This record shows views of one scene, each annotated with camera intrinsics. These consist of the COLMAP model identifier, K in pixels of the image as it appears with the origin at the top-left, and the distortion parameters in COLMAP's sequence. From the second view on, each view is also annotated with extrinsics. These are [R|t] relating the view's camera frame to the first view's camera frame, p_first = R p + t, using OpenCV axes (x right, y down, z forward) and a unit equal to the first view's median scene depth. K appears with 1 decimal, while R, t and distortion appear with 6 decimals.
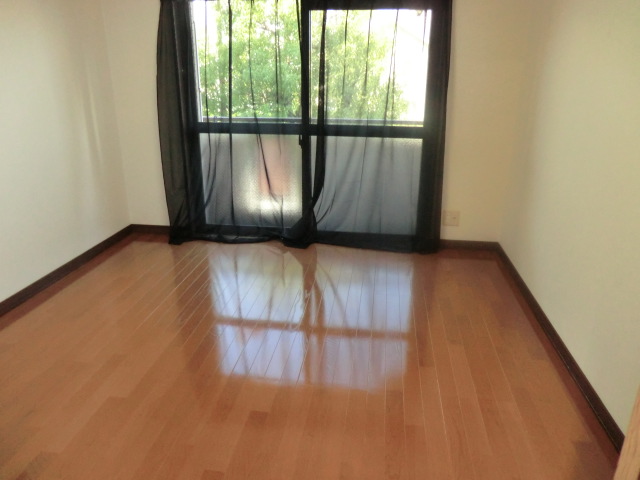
lens RADIAL K [[462.3, 0, 320.9], [0, 462.3, 237.0], [0, 0, 1]] dist [-0.071828, 0.071072]
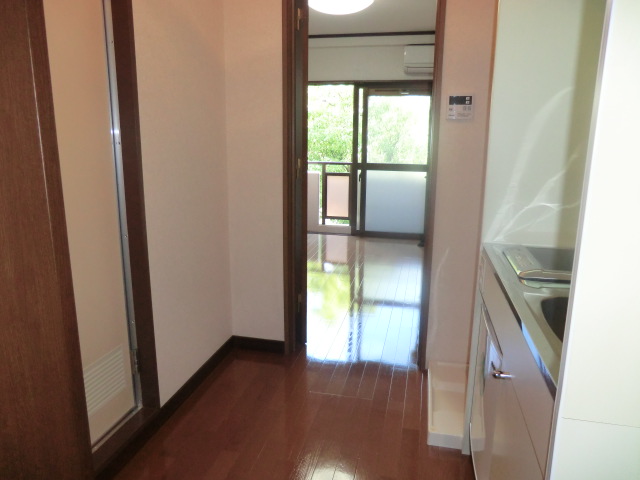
lens RADIAL K [[462.3, 0, 320.9], [0, 462.3, 237.0], [0, 0, 1]] dist [-0.071828, 0.071072]
pose [[0.994474, 0.029781, -0.100671, 0.017439], [-0.042289, 0.991318, -0.124498, 0.192812], [0.096089, 0.128067, 0.987100, -0.528259]]
